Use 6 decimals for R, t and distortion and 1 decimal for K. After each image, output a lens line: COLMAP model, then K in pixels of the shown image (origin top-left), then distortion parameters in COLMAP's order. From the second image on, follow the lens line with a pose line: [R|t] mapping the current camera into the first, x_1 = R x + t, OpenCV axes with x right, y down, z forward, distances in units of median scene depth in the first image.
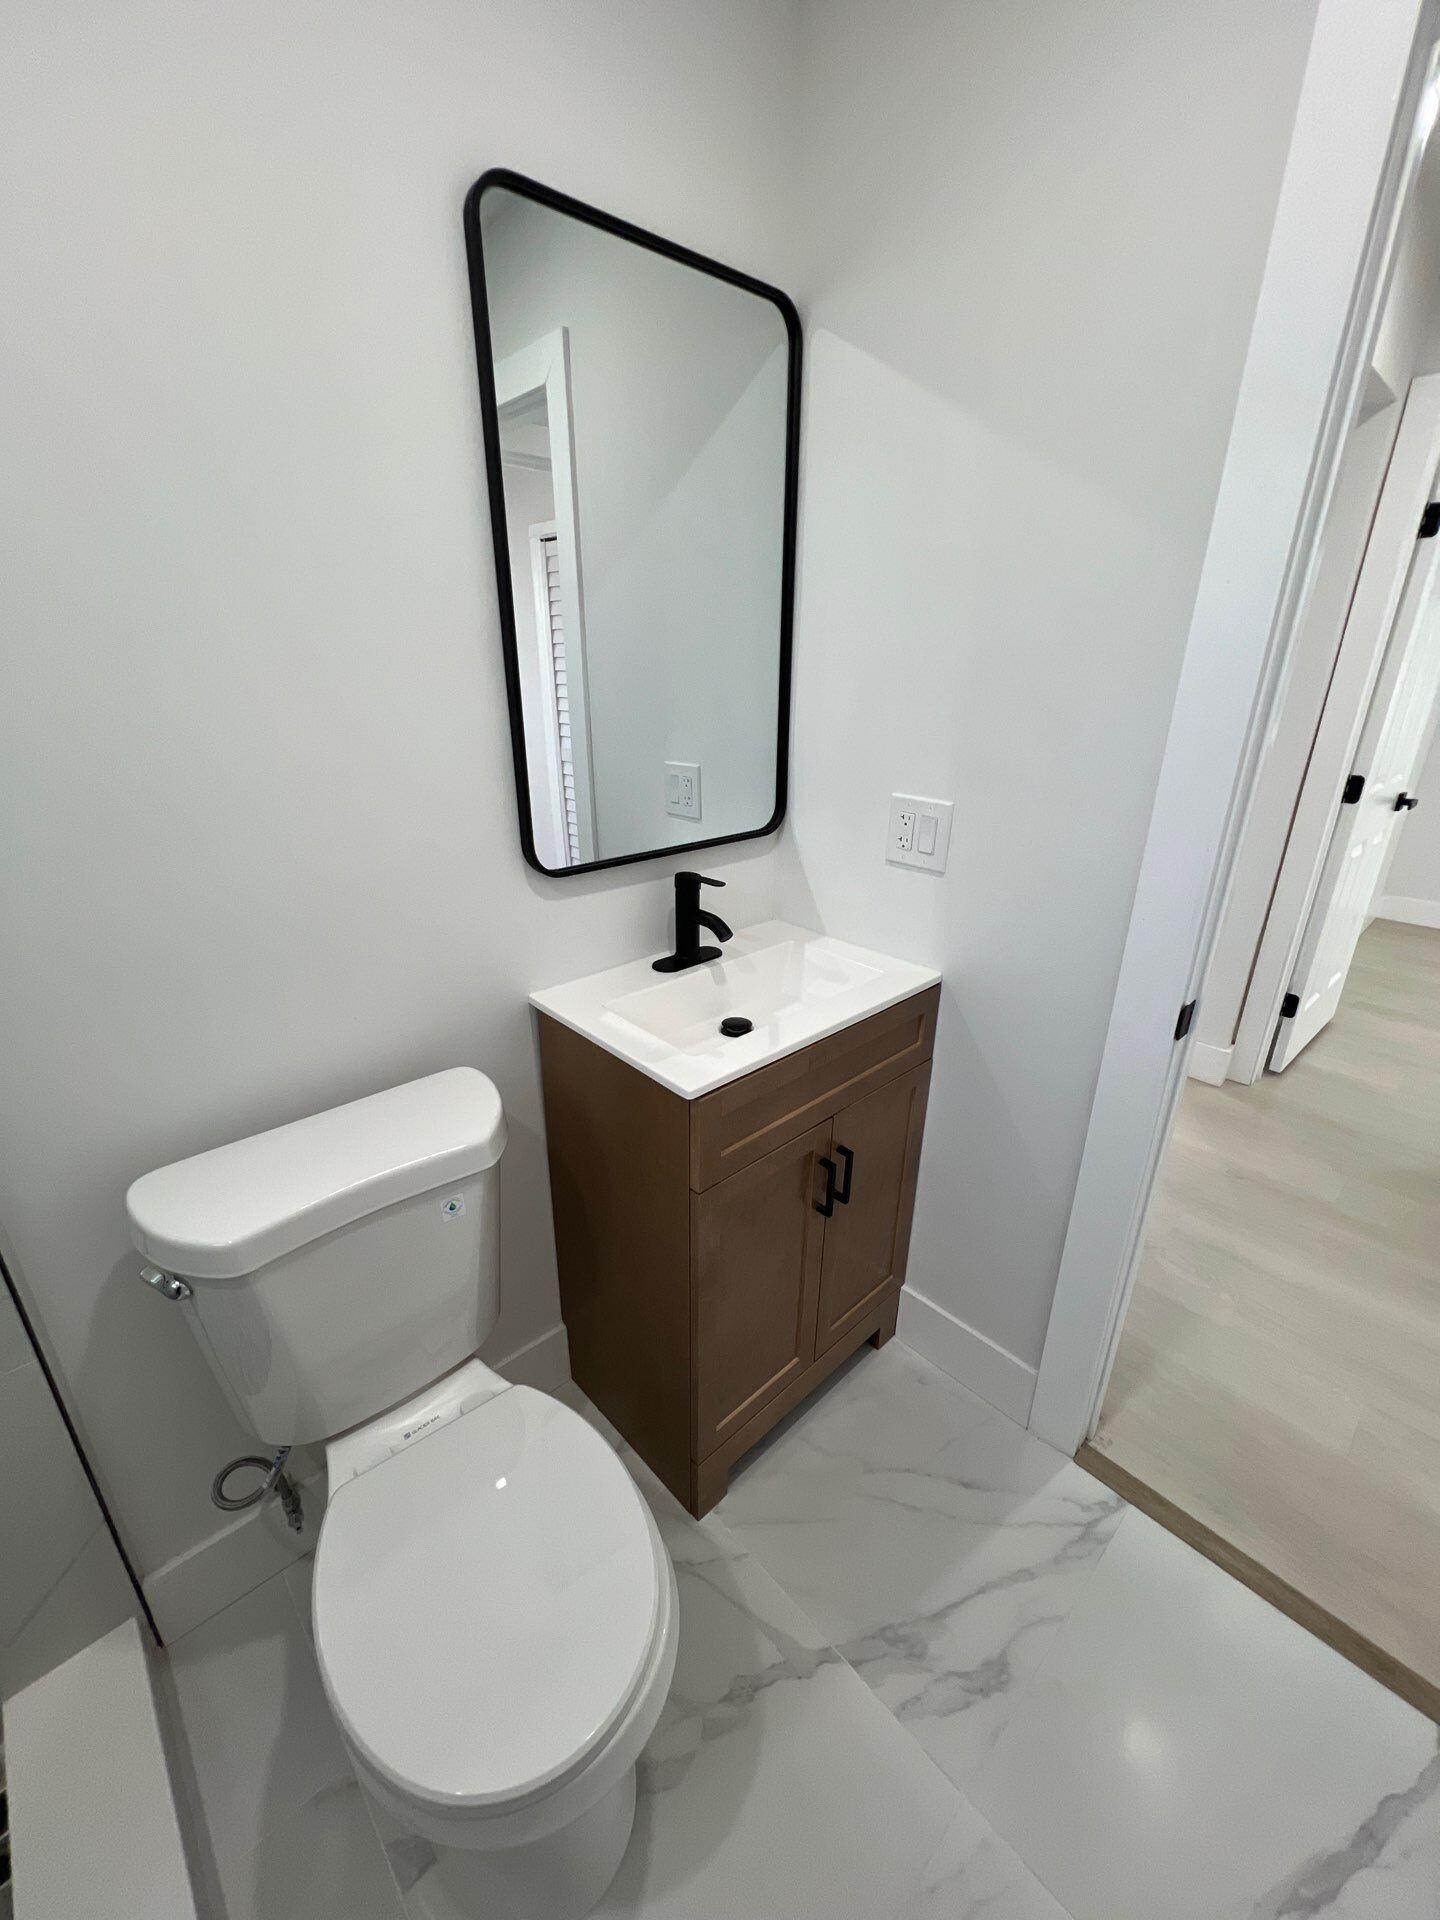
lens RADIAL K [[772.2, 0, 721.6], [0, 772.2, 957.2], [0, 0, 1]] dist [0.000584, 0.000232]
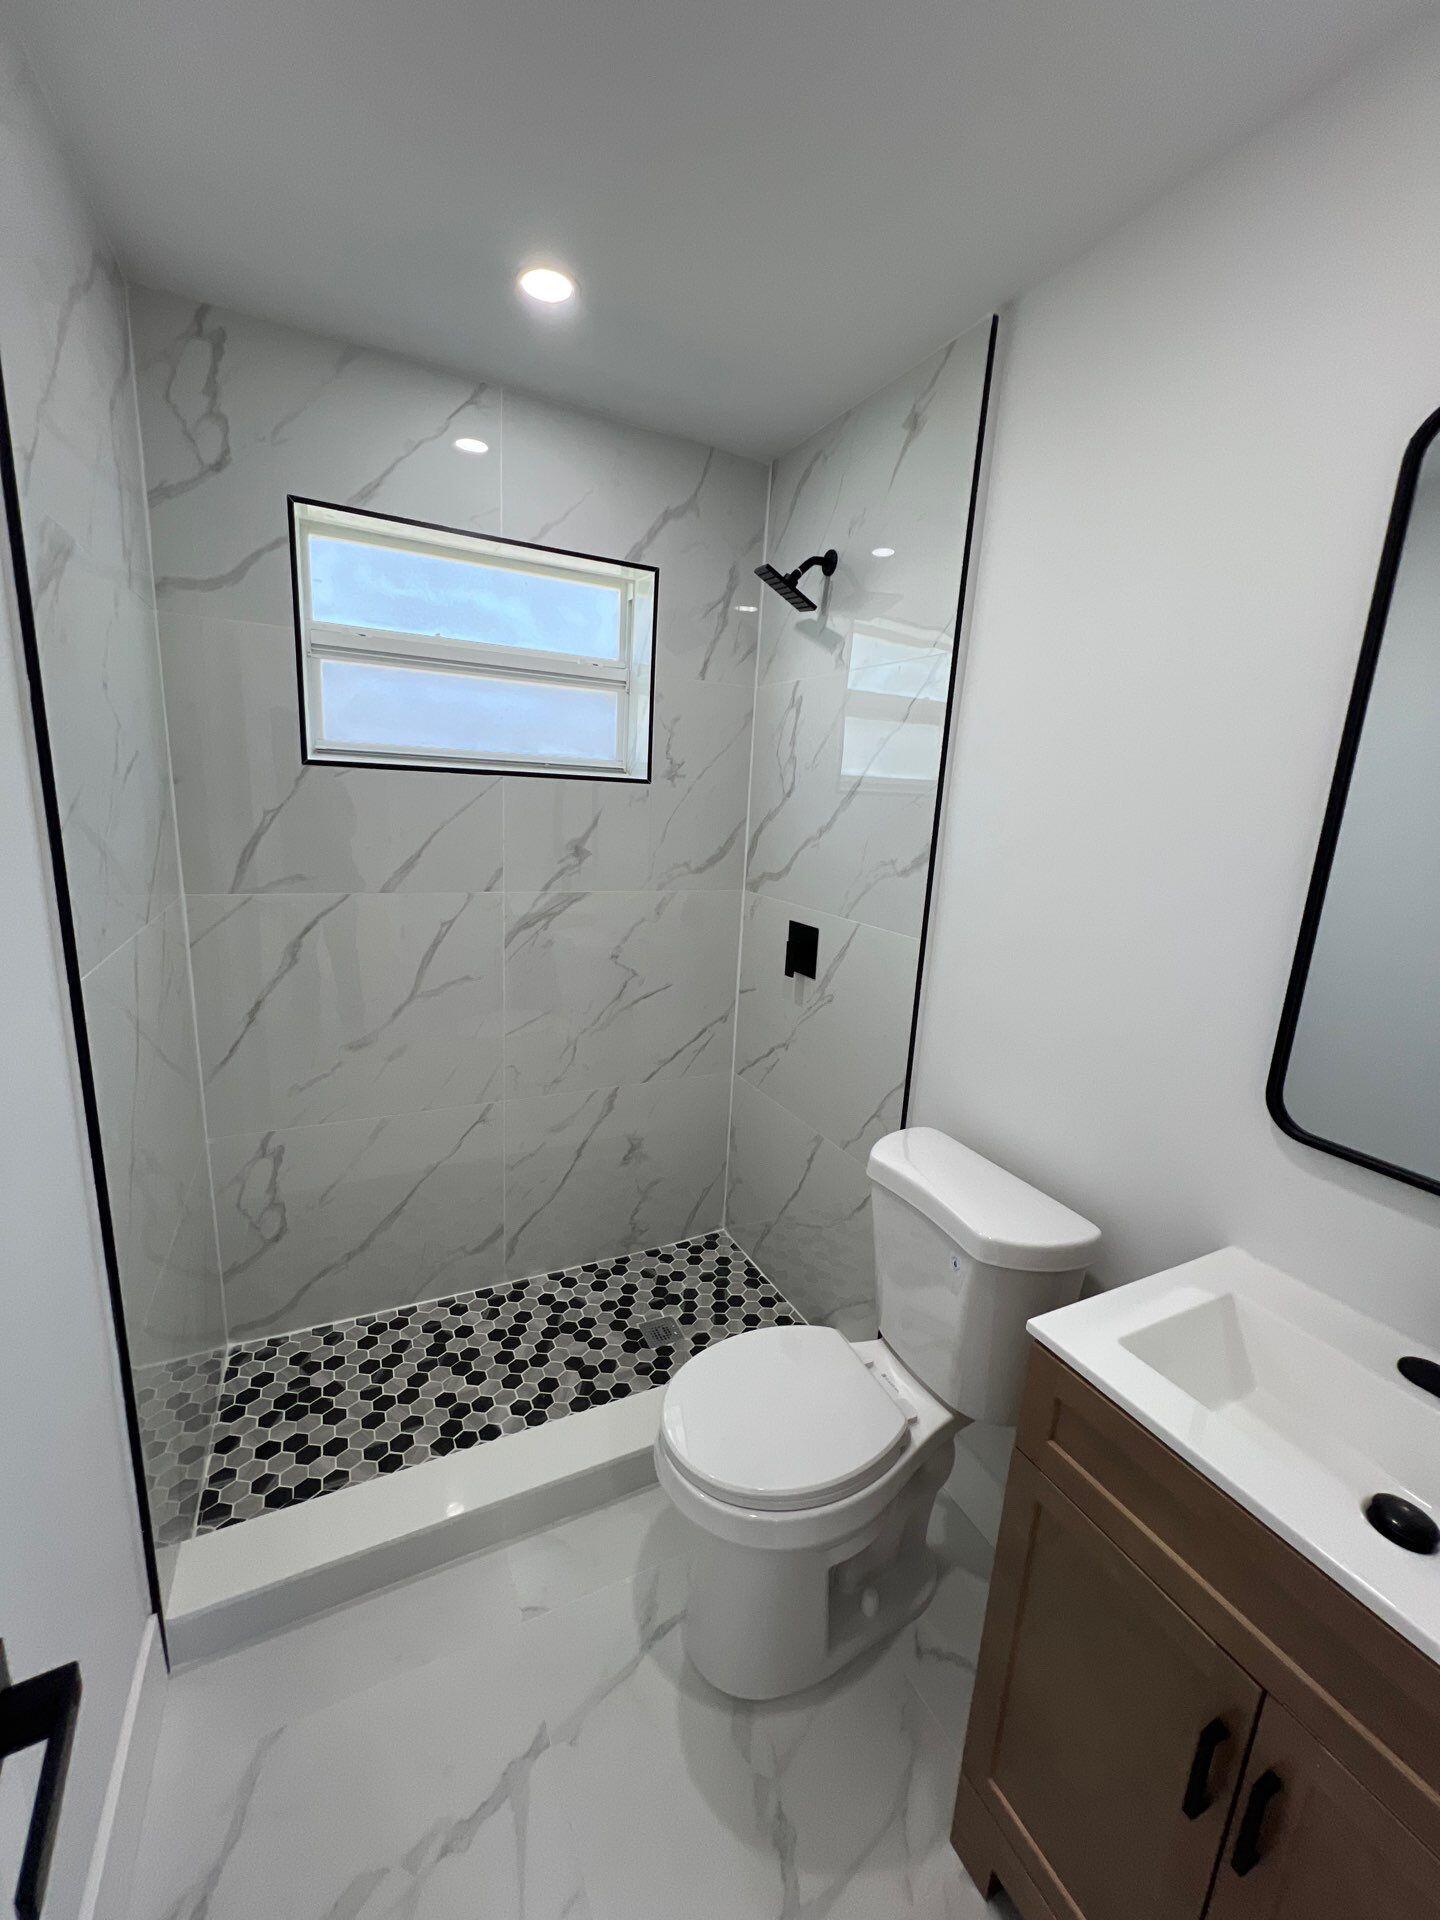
lens RADIAL K [[766.4, 0, 716.8], [0, 766.4, 959.8], [0, 0, 1]] dist [-0.001852, 0.000379]
pose [[-0.282739, 0.187655, -0.940661, 0.718017], [-0.398852, 0.868873, 0.293219, -0.272414], [0.872339, 0.458089, -0.170818, 0.534967]]
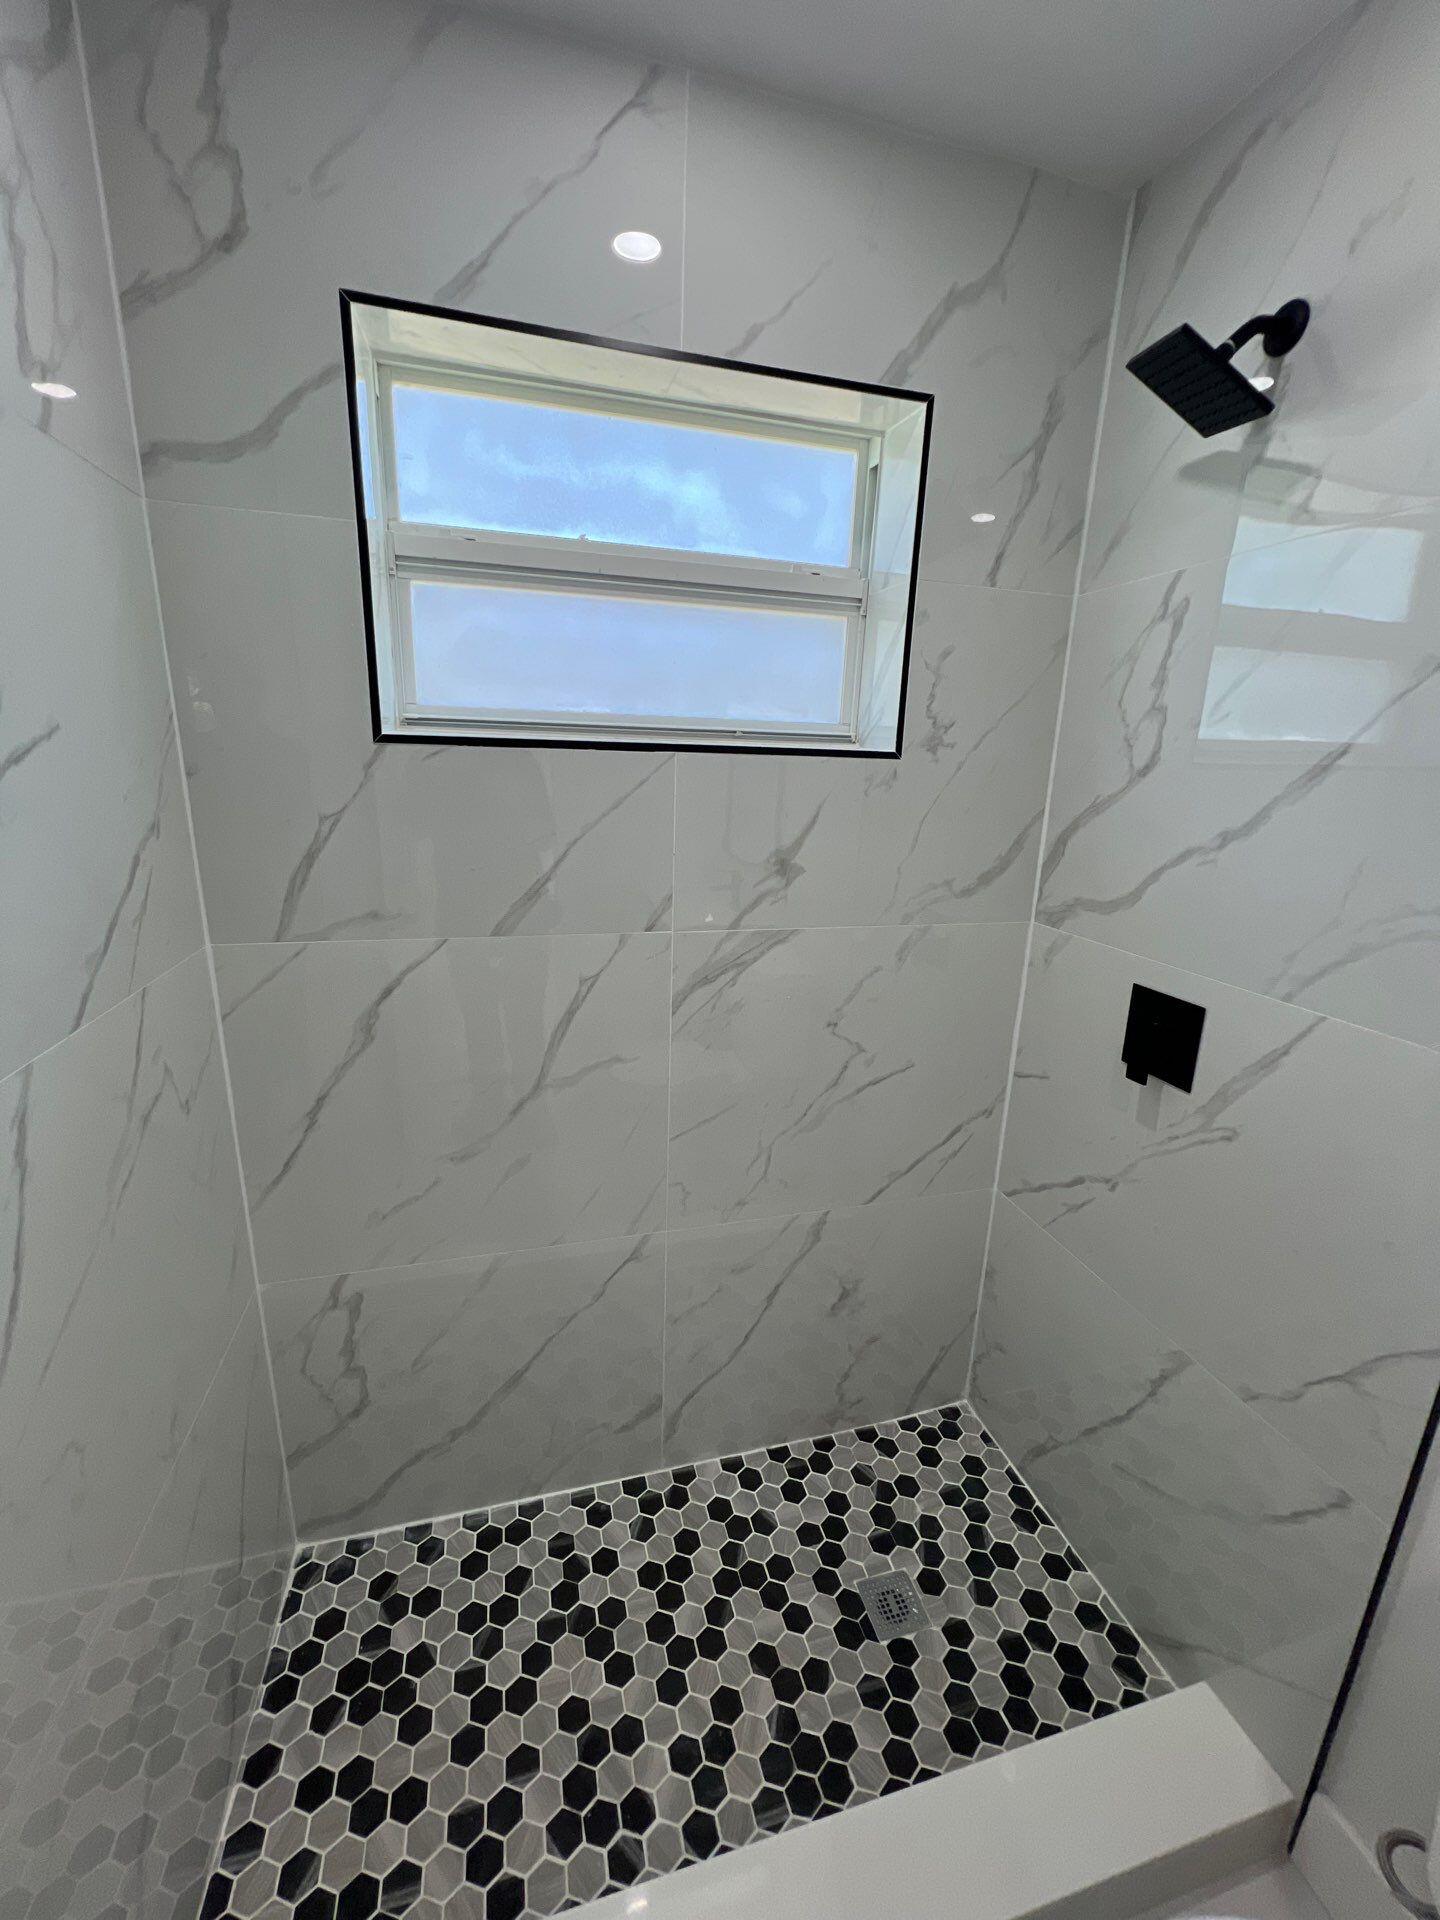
lens RADIAL K [[766.4, 0, 716.8], [0, 766.4, 959.8], [0, 0, 1]] dist [-0.001852, 0.000379]
pose [[-0.466390, 0.208796, -0.859584, 0.167896], [-0.351244, 0.848140, 0.396593, -0.146559], [0.811855, 0.486890, -0.322226, 0.199400]]
